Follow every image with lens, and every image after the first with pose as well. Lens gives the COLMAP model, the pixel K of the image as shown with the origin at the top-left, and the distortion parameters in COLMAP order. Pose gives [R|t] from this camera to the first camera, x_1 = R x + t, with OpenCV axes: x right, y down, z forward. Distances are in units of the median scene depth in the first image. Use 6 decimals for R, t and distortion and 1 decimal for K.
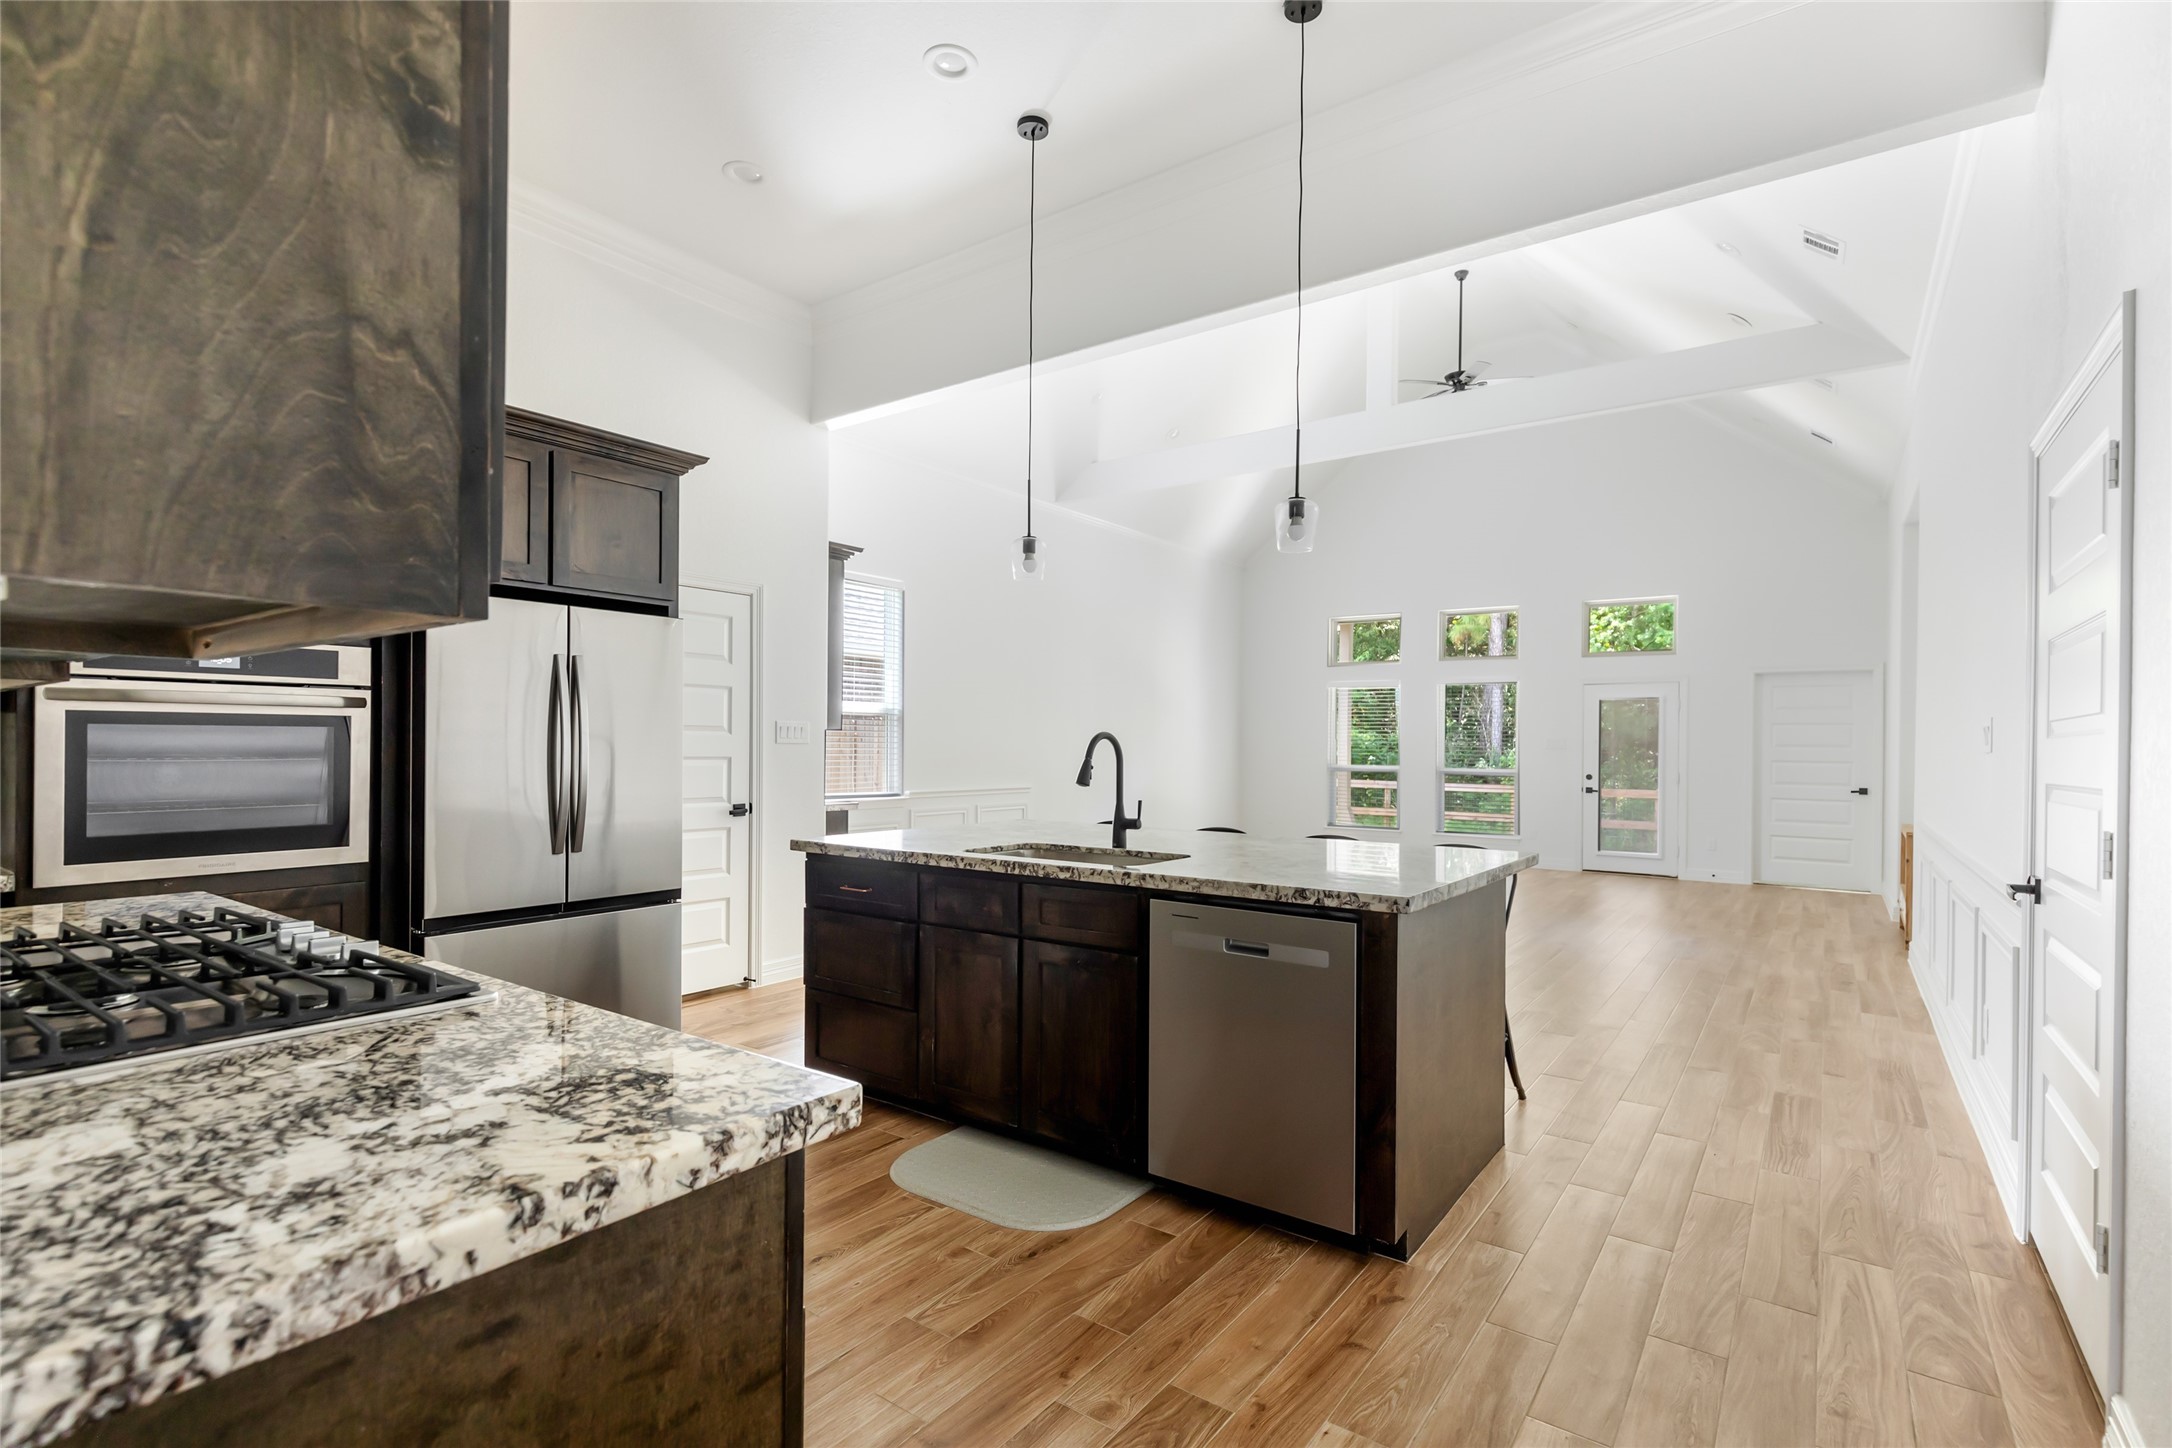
lens RADIAL K [[1040.1, 0, 1072.4], [0, 1040.1, 739.3], [0, 0, 1]] dist [0.007545, -0.003712]
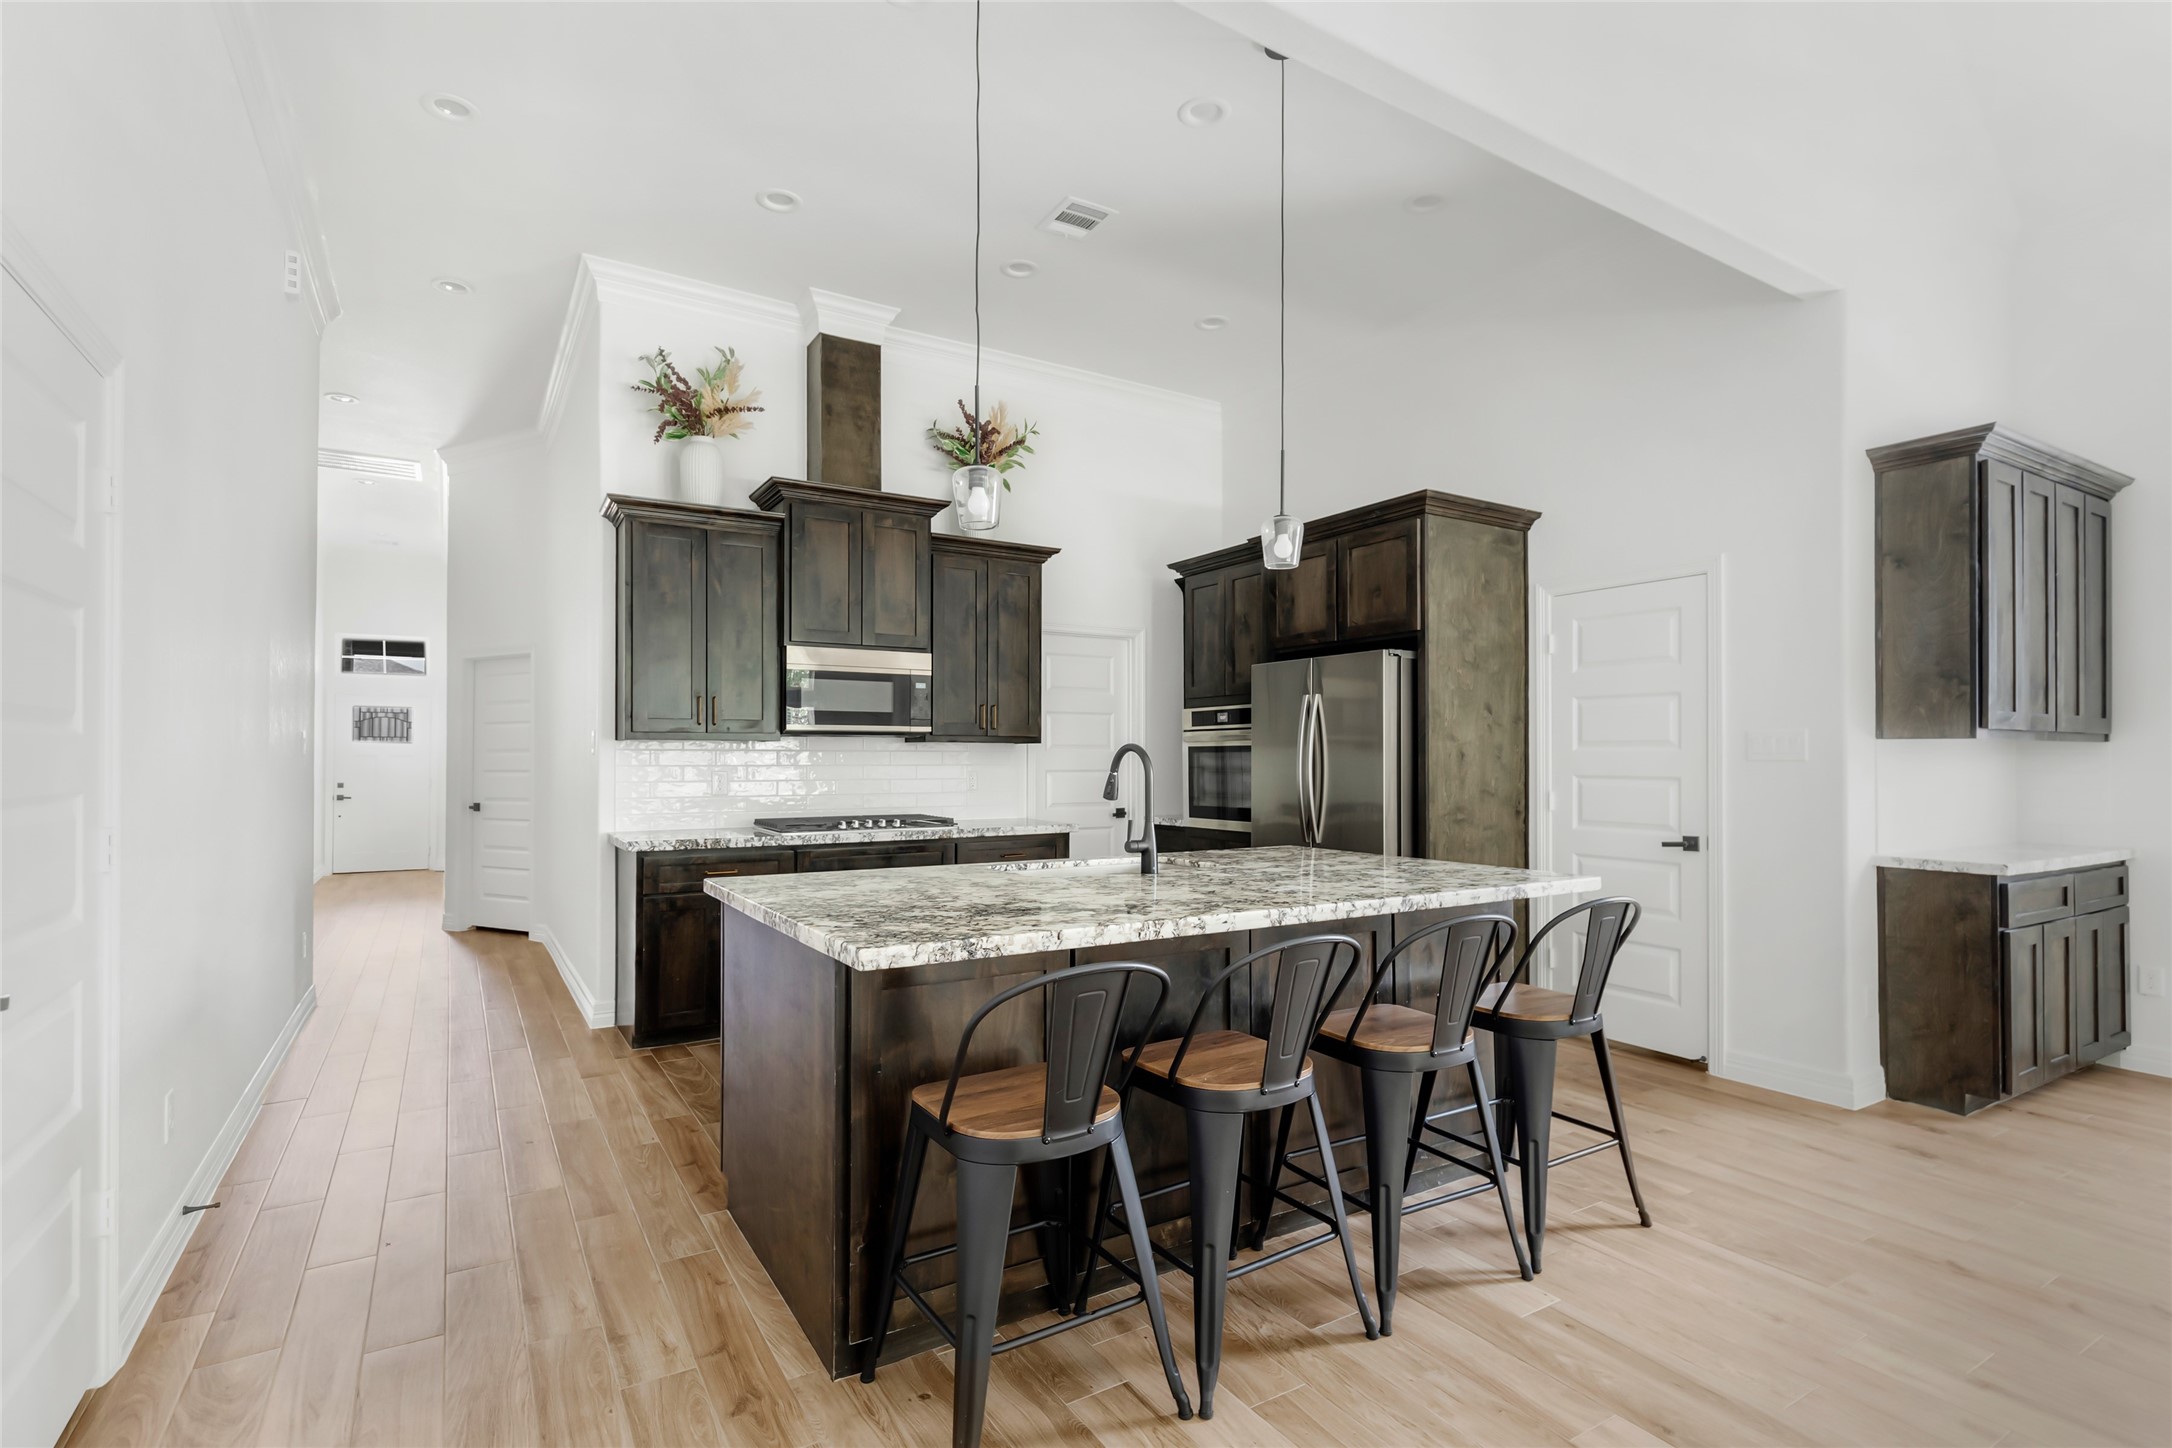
lens RADIAL K [[1040.1, 0, 1098.5], [0, 1040.1, 752.7], [0, 0, 1]] dist [0.007545, -0.003712]
pose [[-0.378000, -0.014535, -0.925691, 0.827791], [0.000534, 0.999873, -0.015918, 0.013646], [0.925805, -0.006512, -0.377945, 1.218161]]
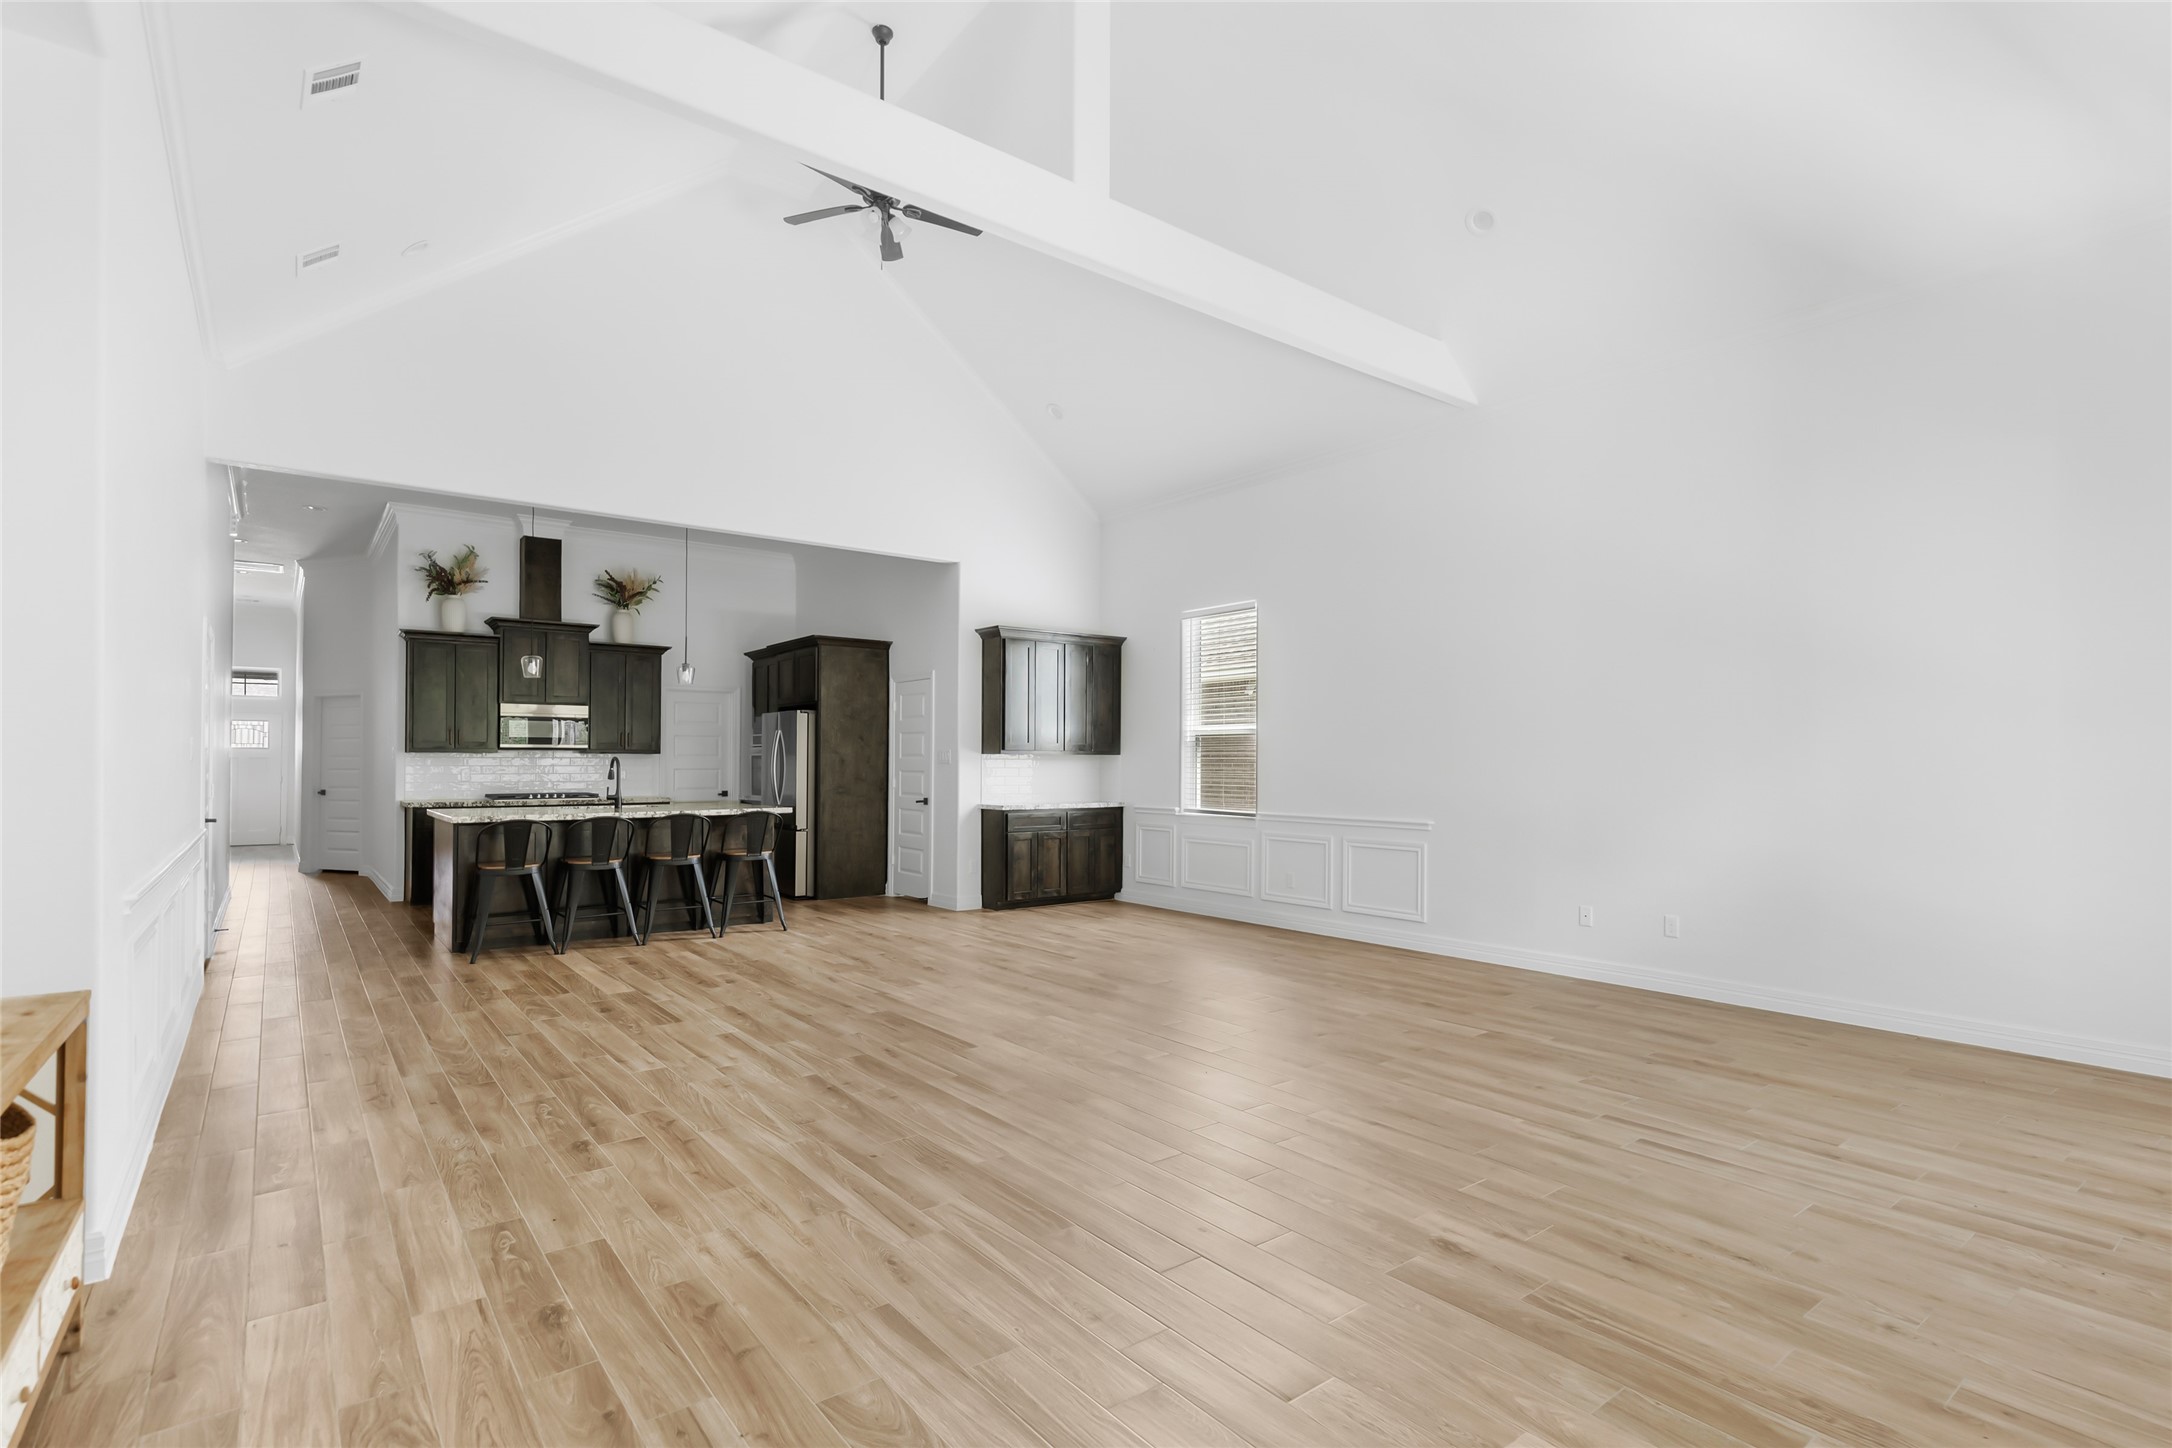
lens RADIAL K [[1040.1, 0, 1101.1], [0, 1040.1, 751.8], [0, 0, 1]] dist [0.007545, -0.003712]
pose [[-0.272011, -0.019827, -0.962090, 1.819381], [0.000911, 0.999782, -0.020861, 0.029065], [0.962294, -0.006551, -0.271933, 2.472537]]
